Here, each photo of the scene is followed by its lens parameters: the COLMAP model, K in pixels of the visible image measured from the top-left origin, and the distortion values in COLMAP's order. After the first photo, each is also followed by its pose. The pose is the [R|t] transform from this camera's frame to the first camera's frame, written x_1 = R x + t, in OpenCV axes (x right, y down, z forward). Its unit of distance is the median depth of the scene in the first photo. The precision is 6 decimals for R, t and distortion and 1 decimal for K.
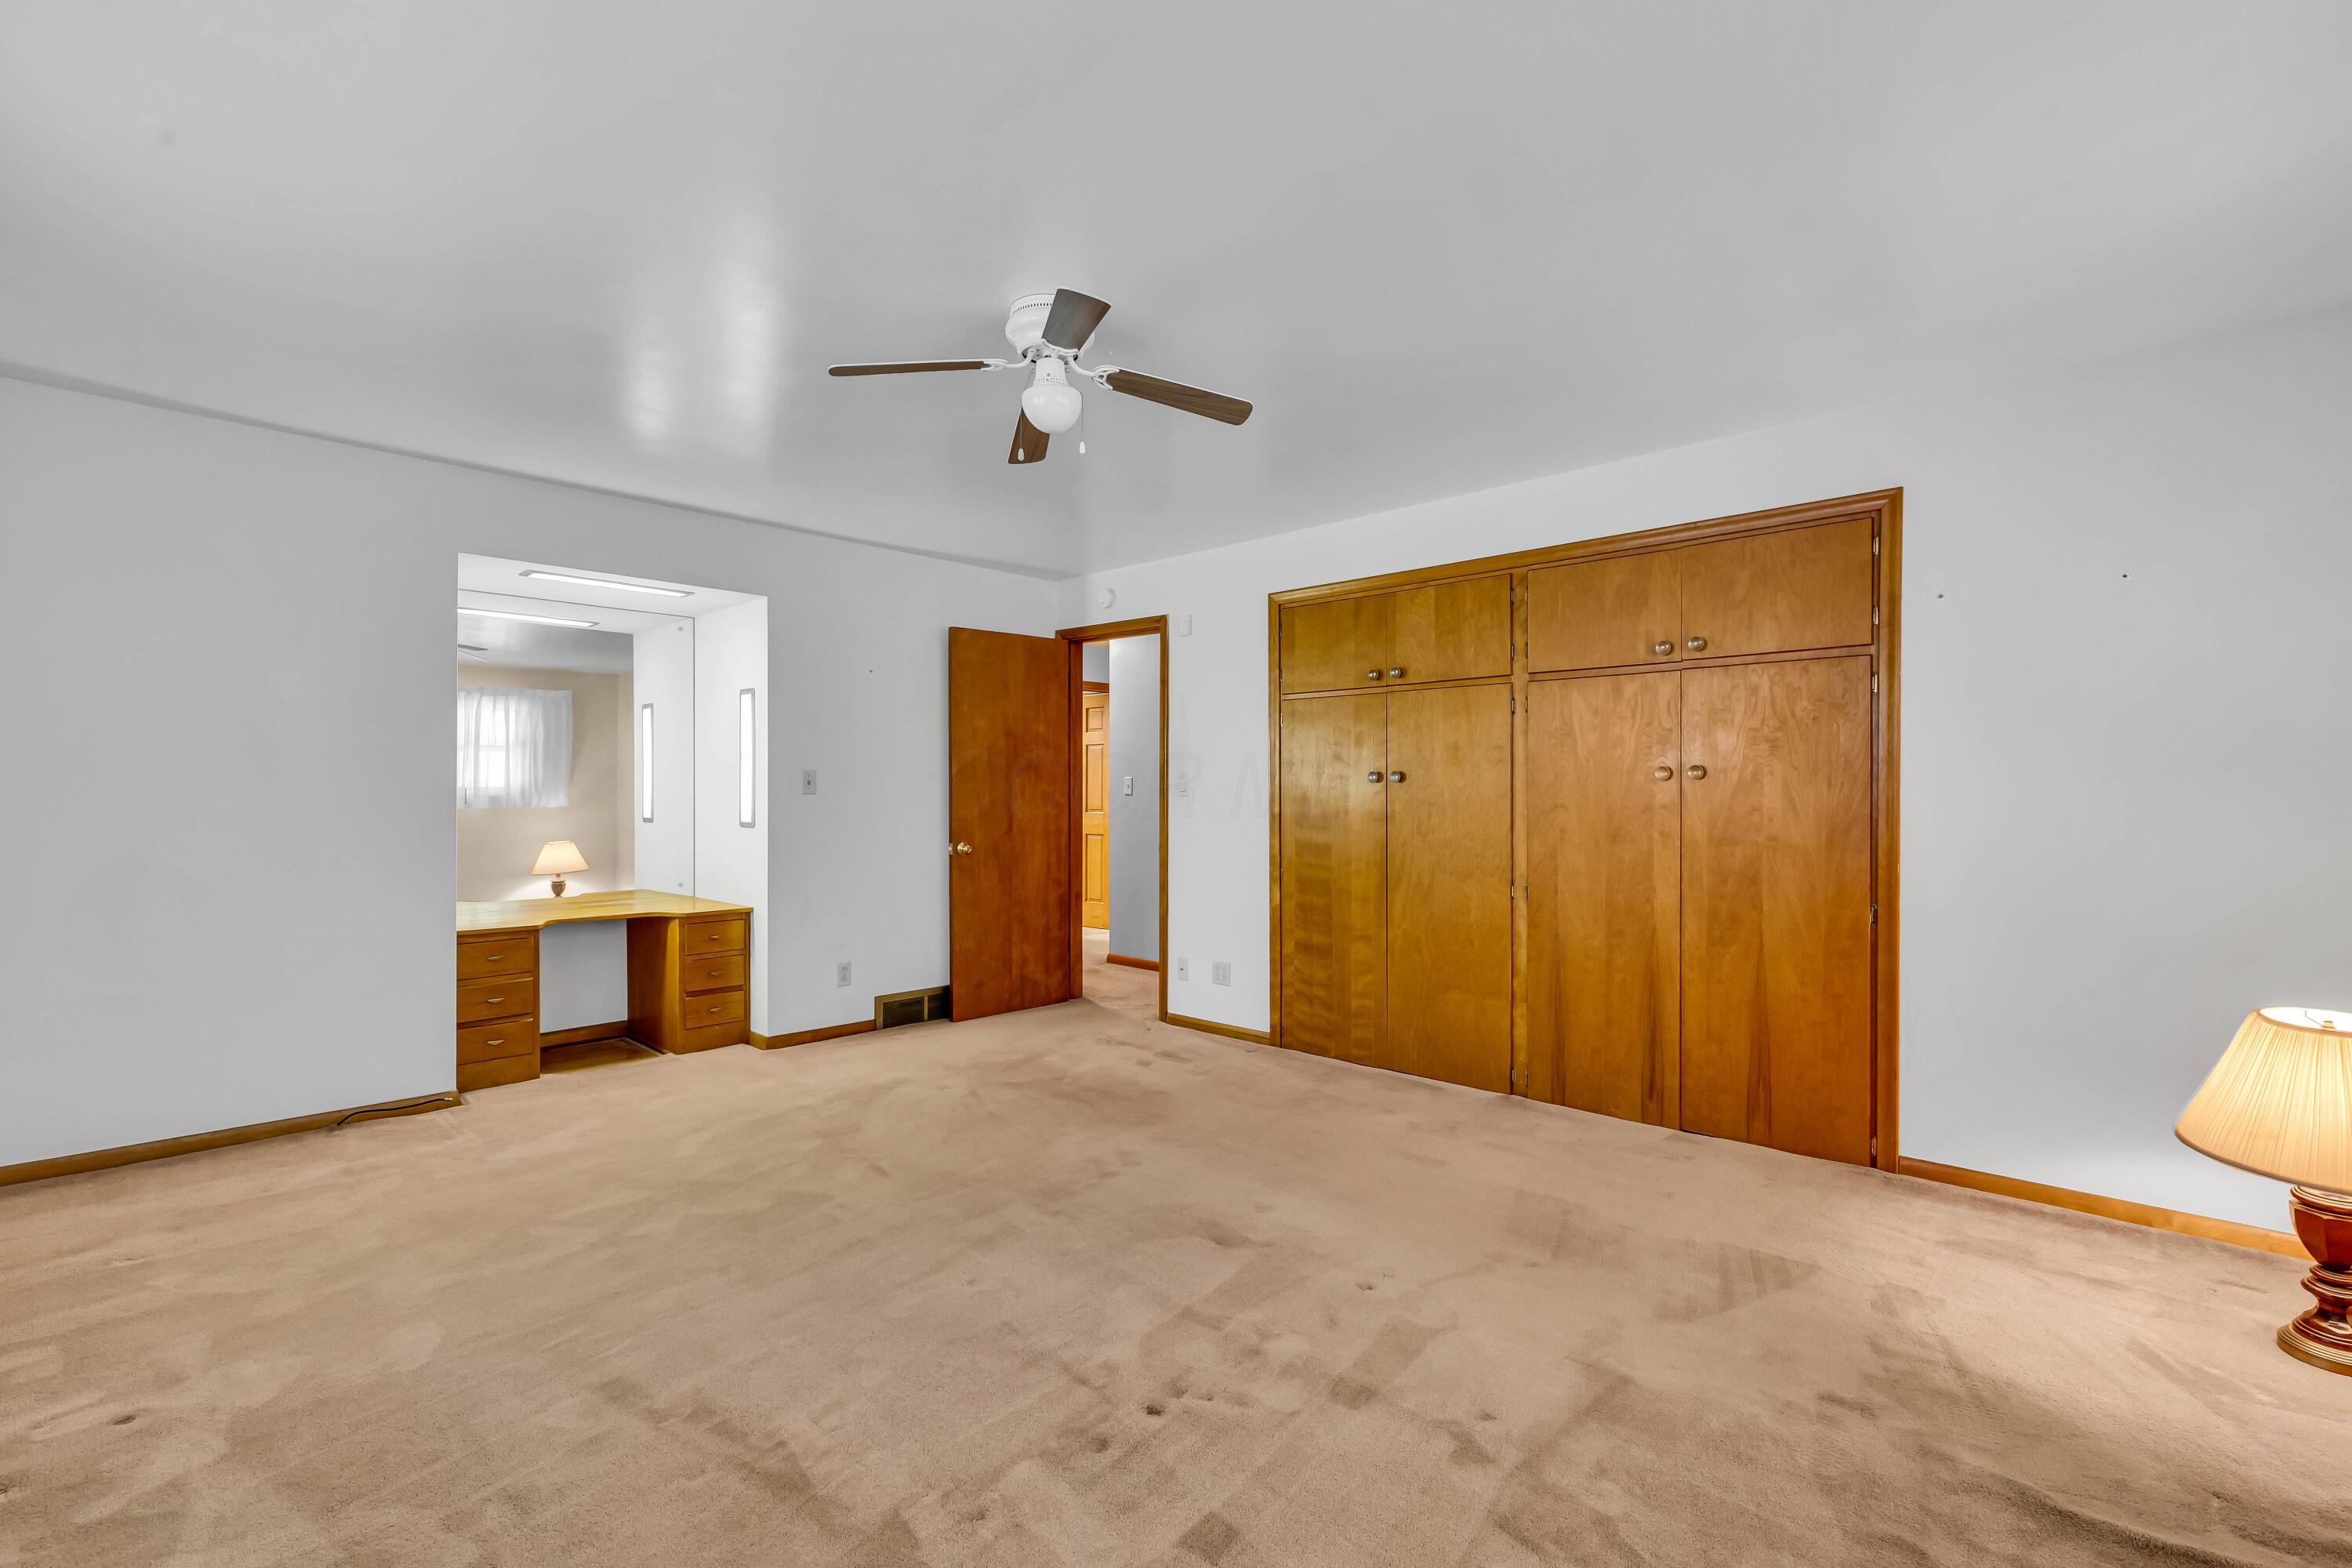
lens RADIAL K [[1075.7, 0, 1157.8], [0, 1075.7, 788.7], [0, 0, 1]] dist [-0.001068, 0.004774]
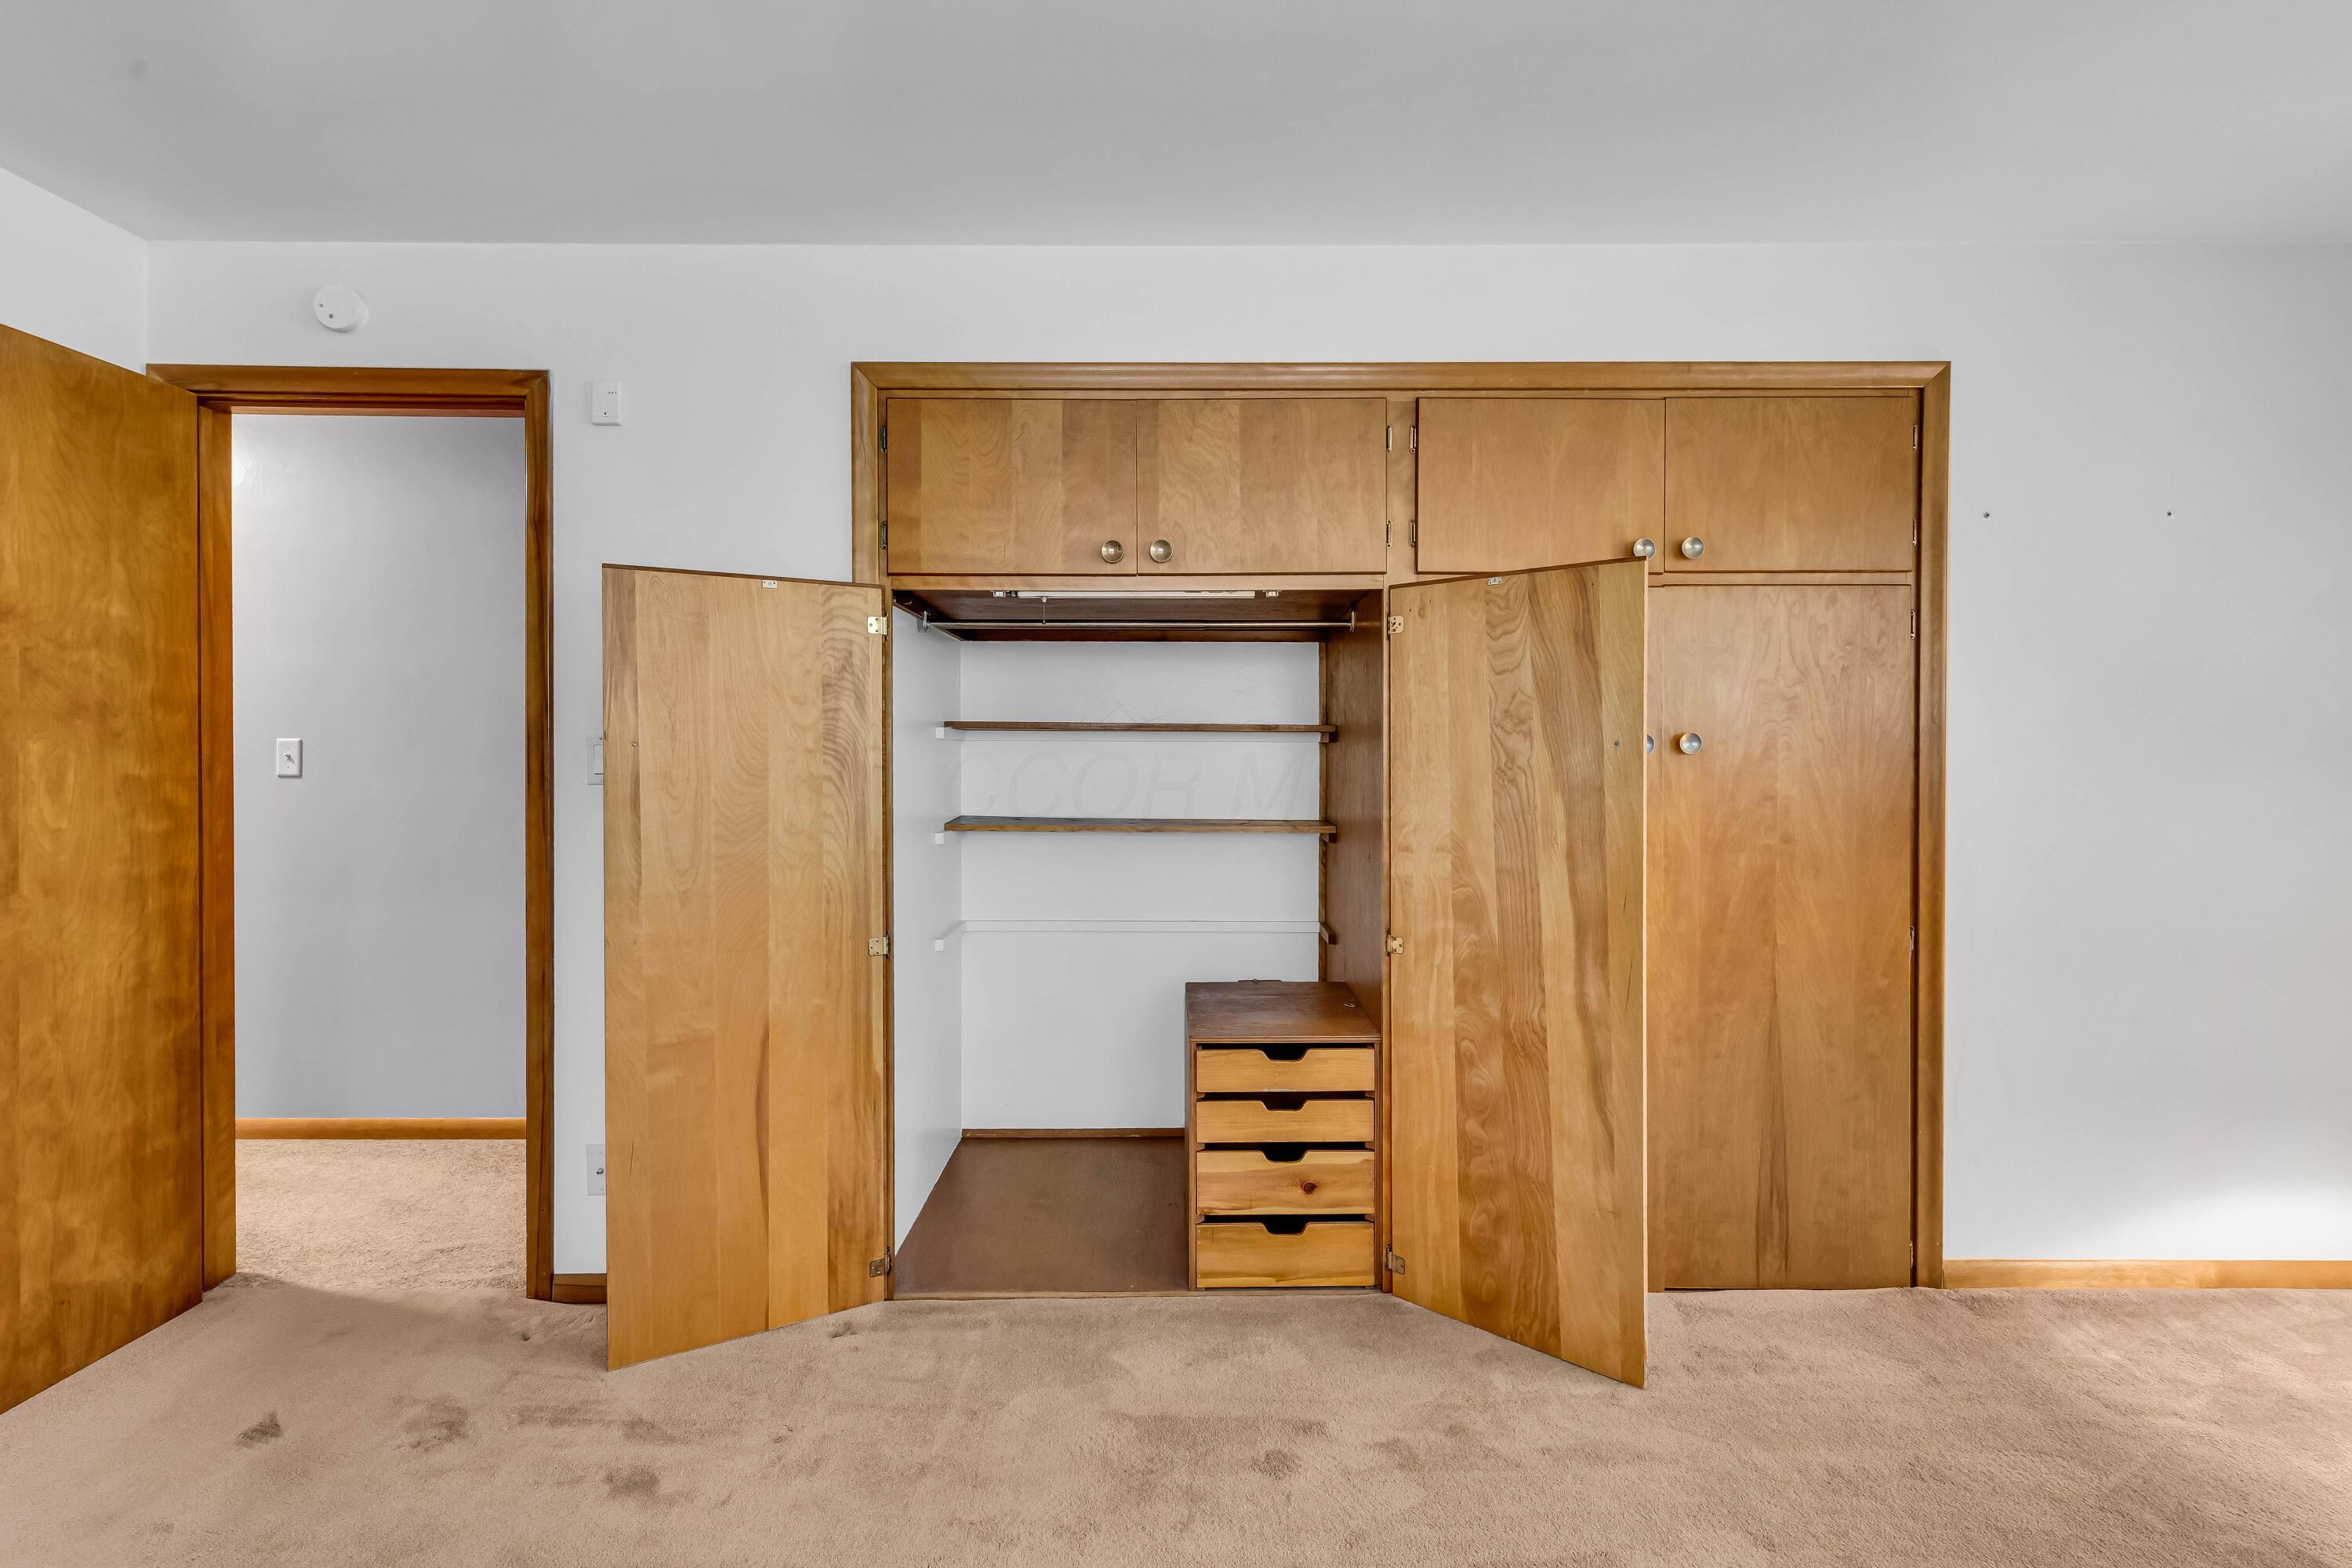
lens RADIAL K [[1134.6, 0, 1175.2], [0, 1134.6, 743.6], [0, 0, 1]] dist [0.002382, 0.000078]
pose [[0.699465, 0.000097, 0.714667, -0.221936], [-0.000786, 0.999999, 0.000633, -0.015608], [-0.714667, -0.001004, 0.699465, 0.756021]]
